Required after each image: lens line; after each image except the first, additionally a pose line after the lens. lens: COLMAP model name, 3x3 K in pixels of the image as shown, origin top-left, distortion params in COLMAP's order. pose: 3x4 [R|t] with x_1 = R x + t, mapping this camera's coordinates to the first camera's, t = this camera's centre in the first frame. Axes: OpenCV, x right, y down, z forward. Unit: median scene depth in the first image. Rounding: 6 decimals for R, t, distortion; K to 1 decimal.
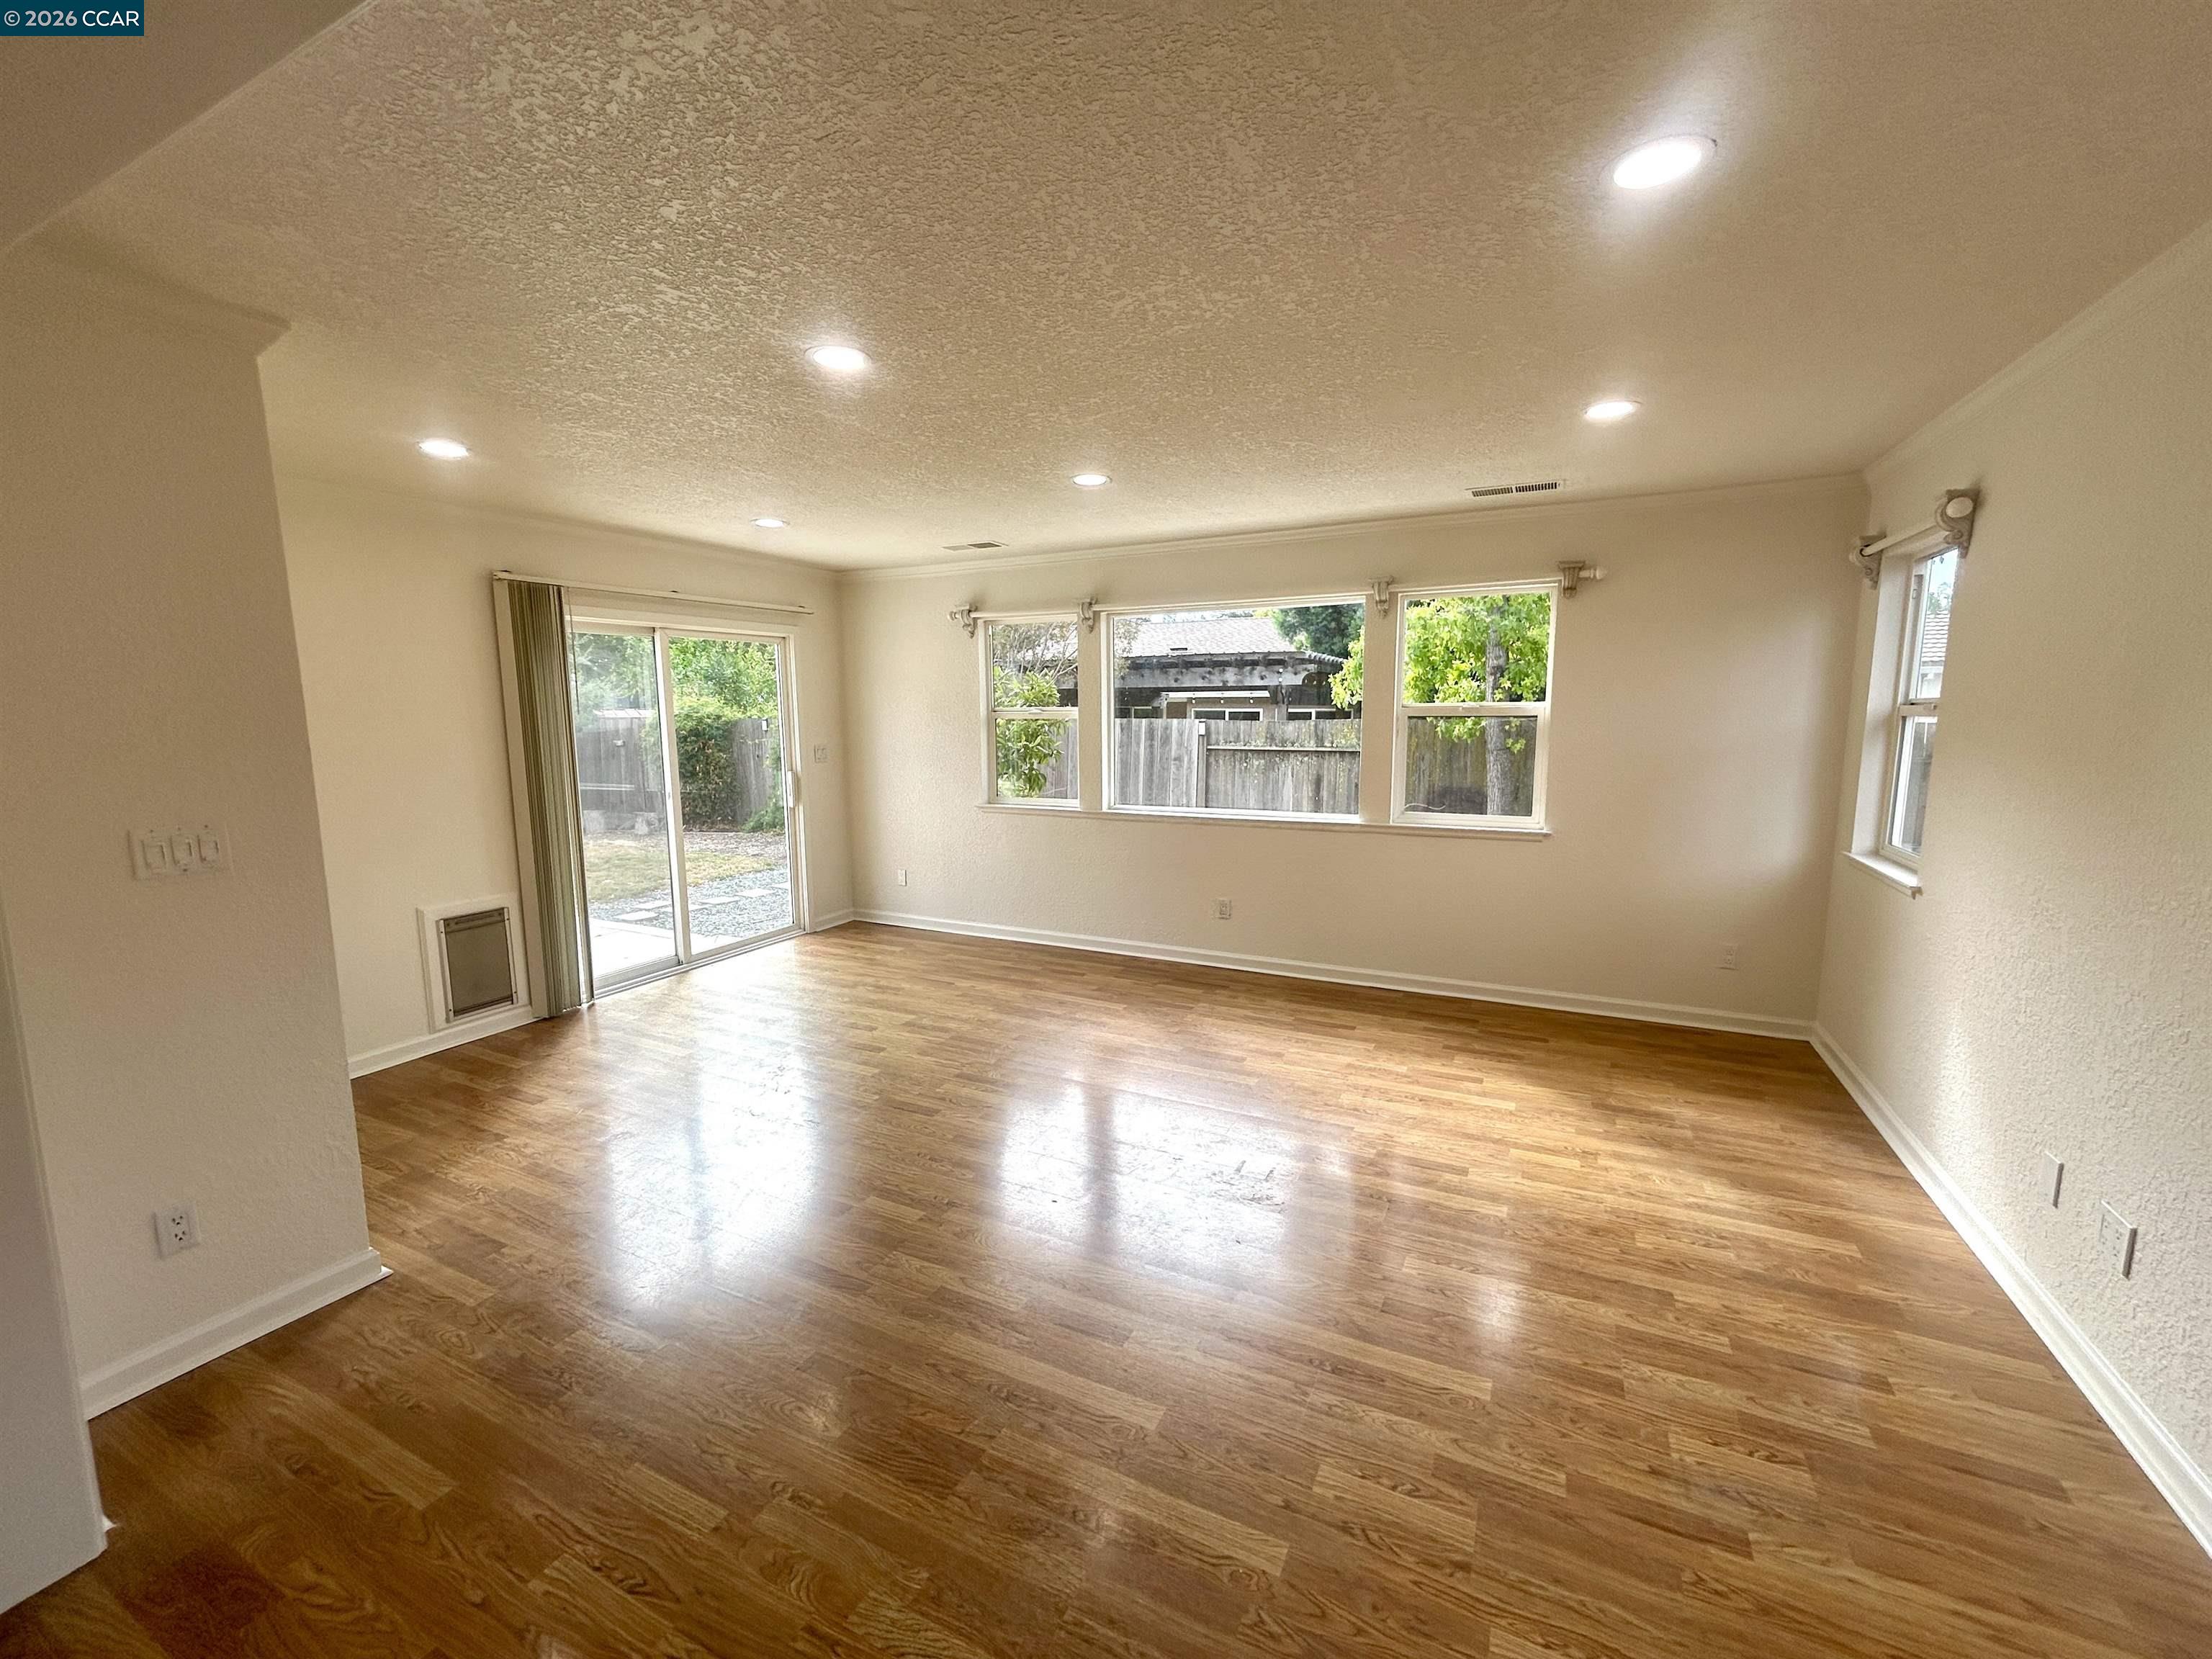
lens RADIAL K [[892.1, 0, 1100.9], [0, 892.1, 828.4], [0, 0, 1]] dist [-0.000779, -0.000013]
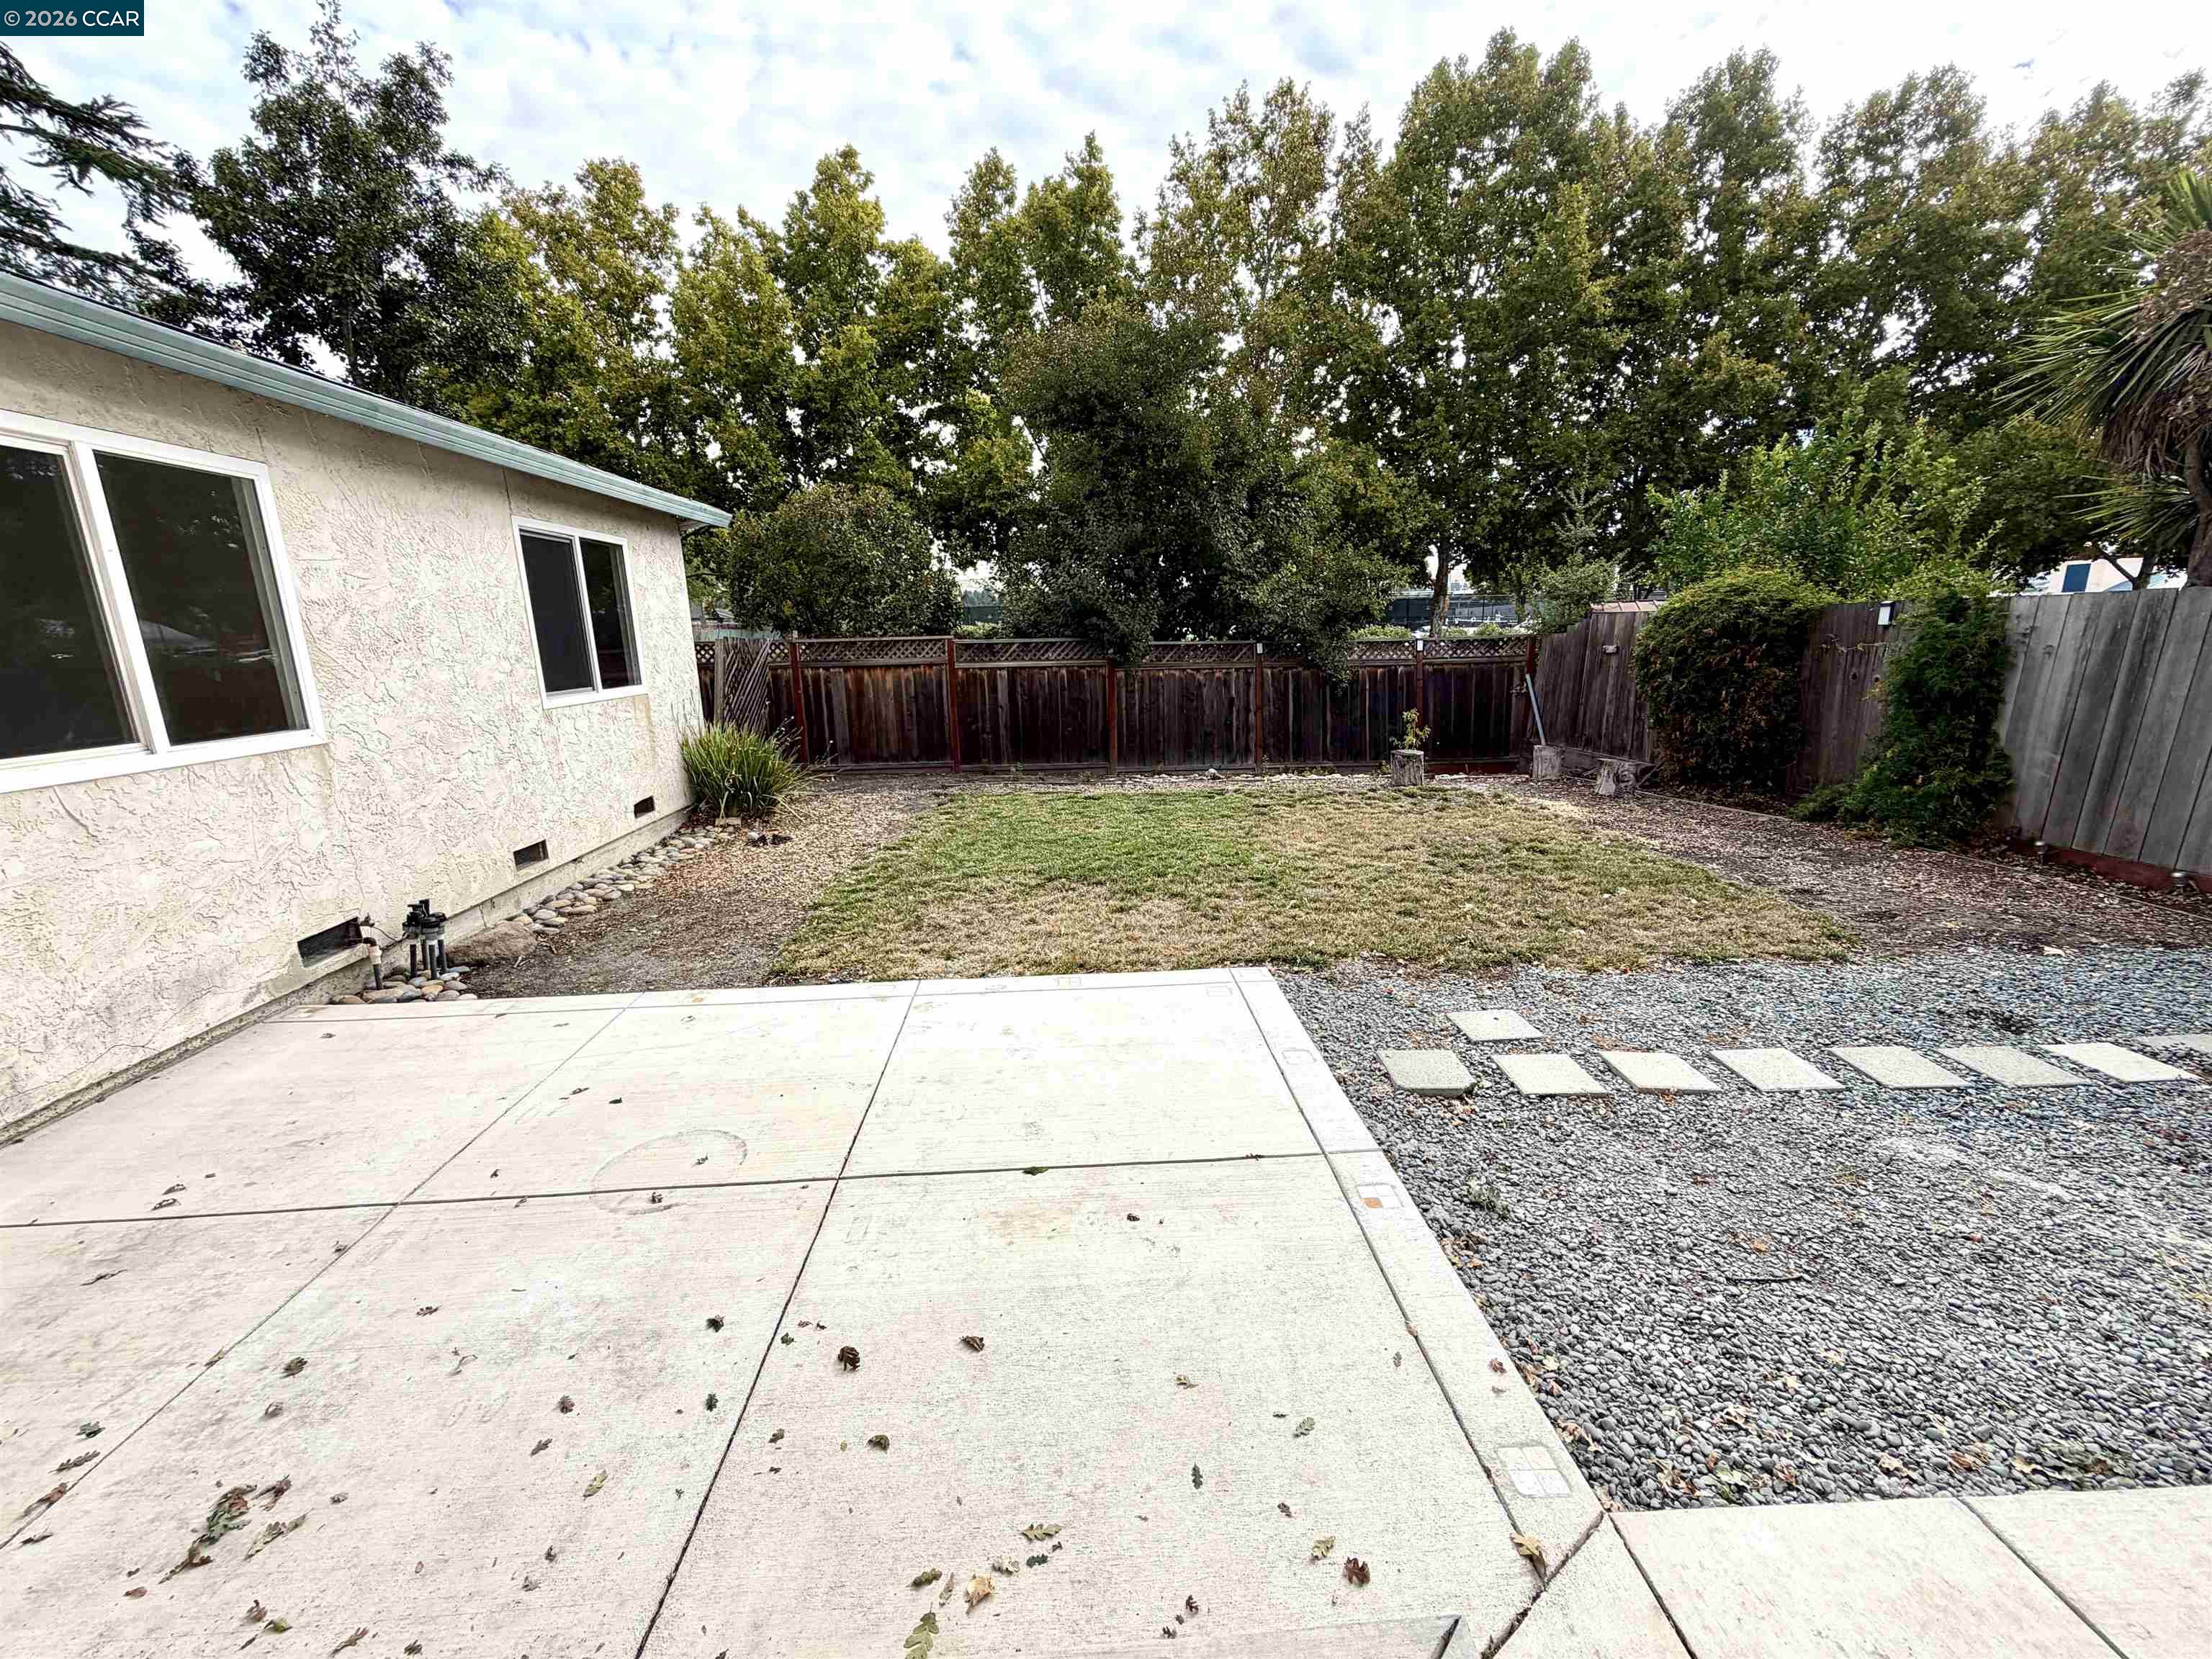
lens RADIAL K [[875.6, 0, 1099.5], [0, 875.6, 830.8], [0, 0, 1]] dist [0.000924, 0.000045]
pose [[0.486672, 0.186994, -0.853337, -0.146706], [-0.096795, 0.982350, 0.160061, -0.032109], [0.868206, 0.004701, 0.496182, 0.365072]]
